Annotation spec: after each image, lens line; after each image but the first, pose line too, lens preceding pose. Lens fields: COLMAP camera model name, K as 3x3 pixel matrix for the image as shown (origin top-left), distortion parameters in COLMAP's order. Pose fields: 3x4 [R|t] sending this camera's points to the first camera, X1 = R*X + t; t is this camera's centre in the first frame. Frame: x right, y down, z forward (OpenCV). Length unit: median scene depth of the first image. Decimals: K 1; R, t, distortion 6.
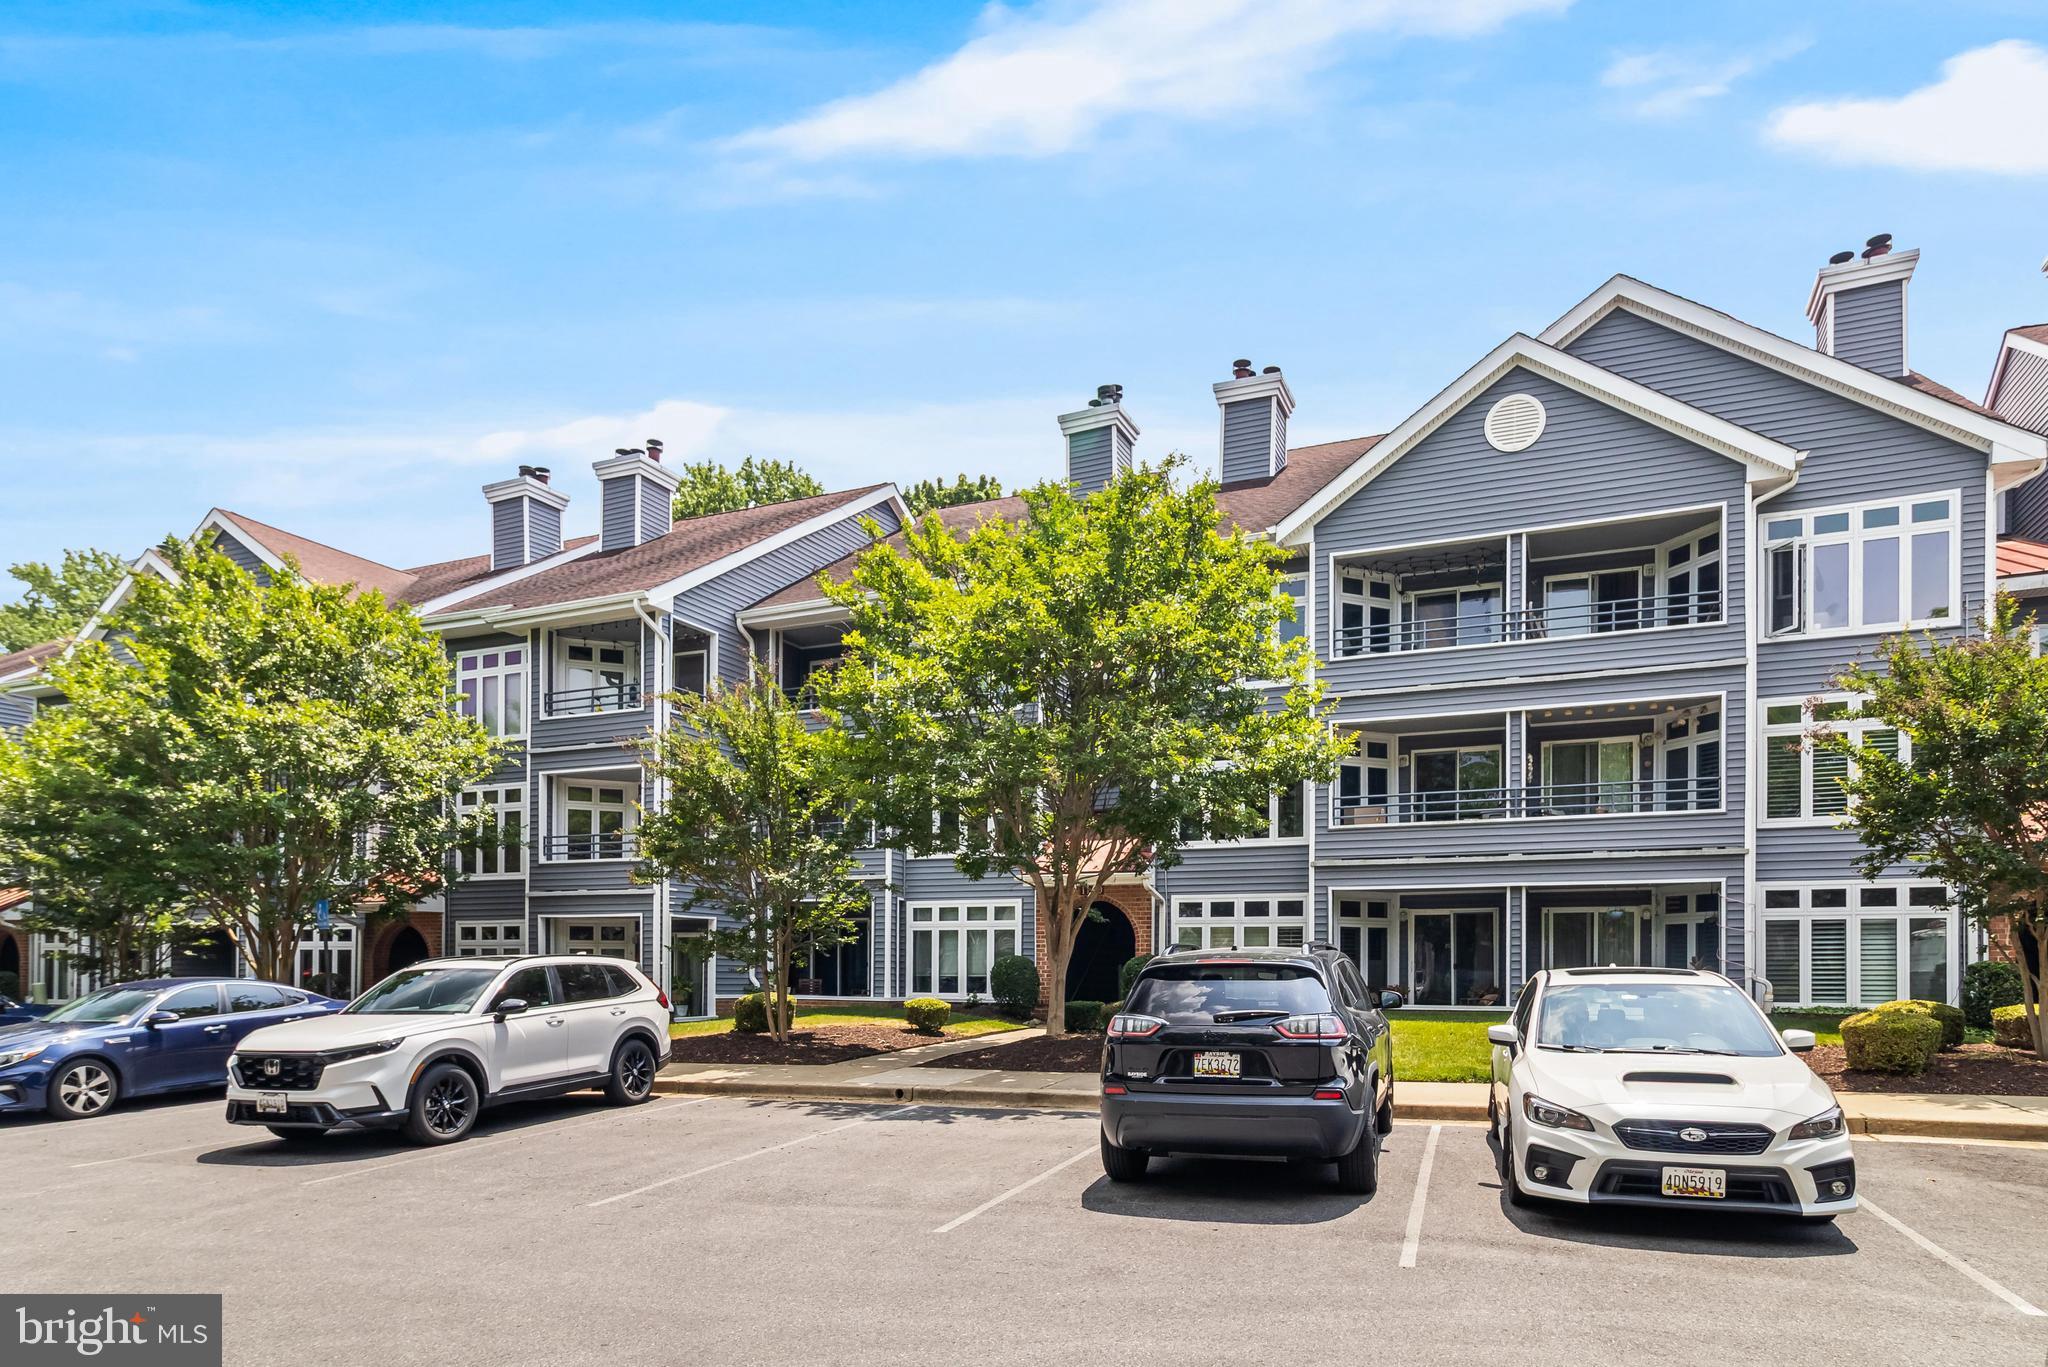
lens RADIAL K [[1206.5, 0, 1021.7], [0, 1206.5, 664.9], [0, 0, 1]] dist [0.001183, -0.000099]
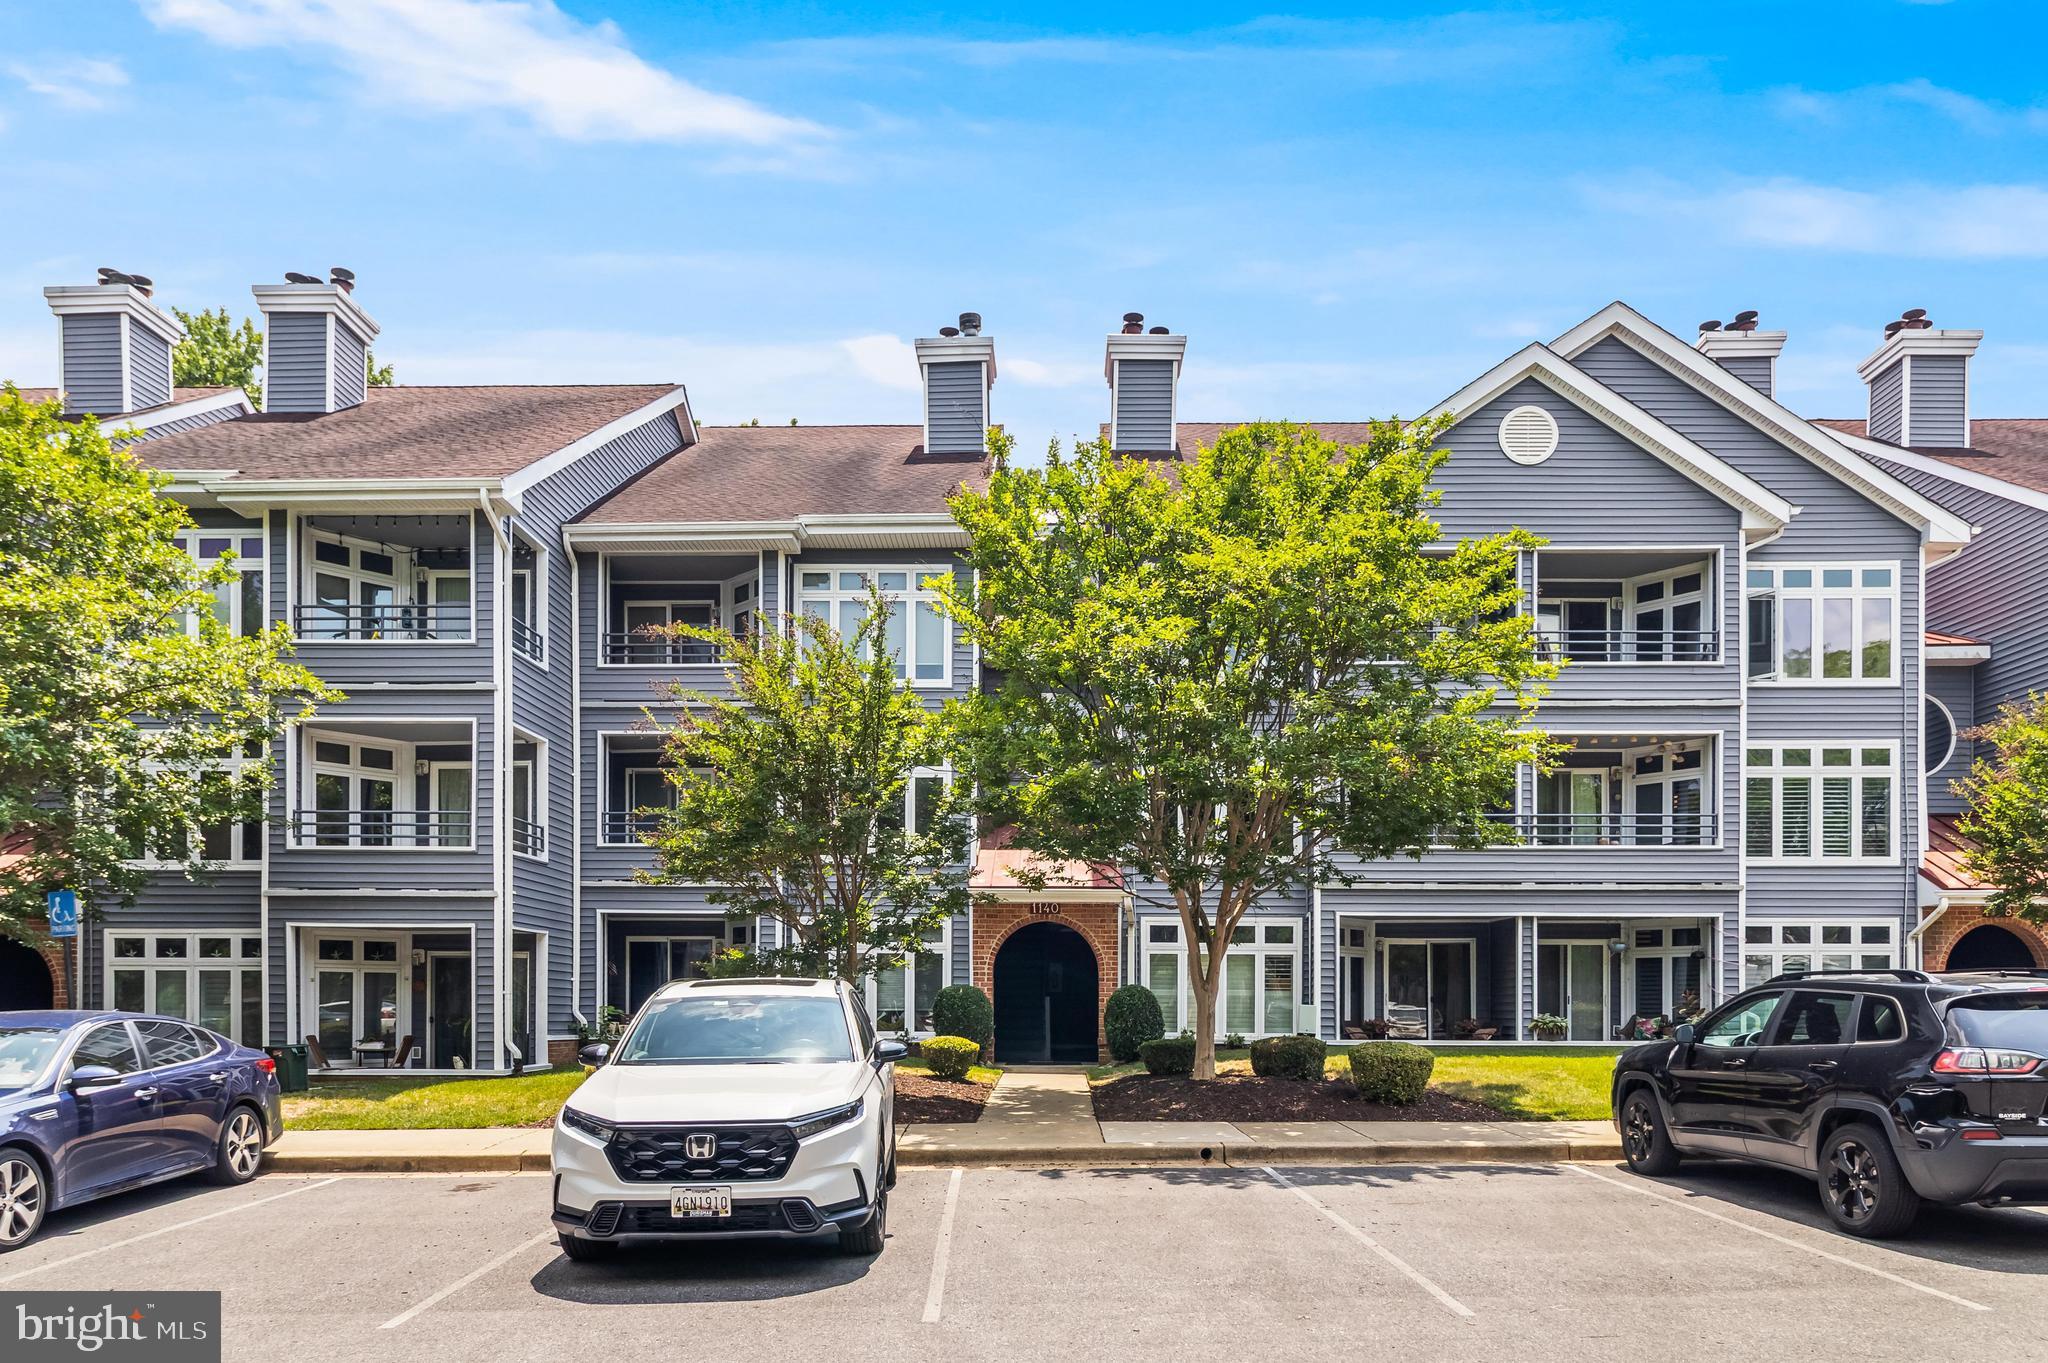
lens RADIAL K [[1386.3, 0, 1024.0], [0, 1386.3, 681.5], [0, 0, 1]] dist [-0.001751, 0.003625]
pose [[0.923164, 0.088240, 0.374142, -0.364748], [-0.094929, 0.995484, -0.000552, 0.033756], [-0.372501, -0.035008, 0.927371, 0.124183]]
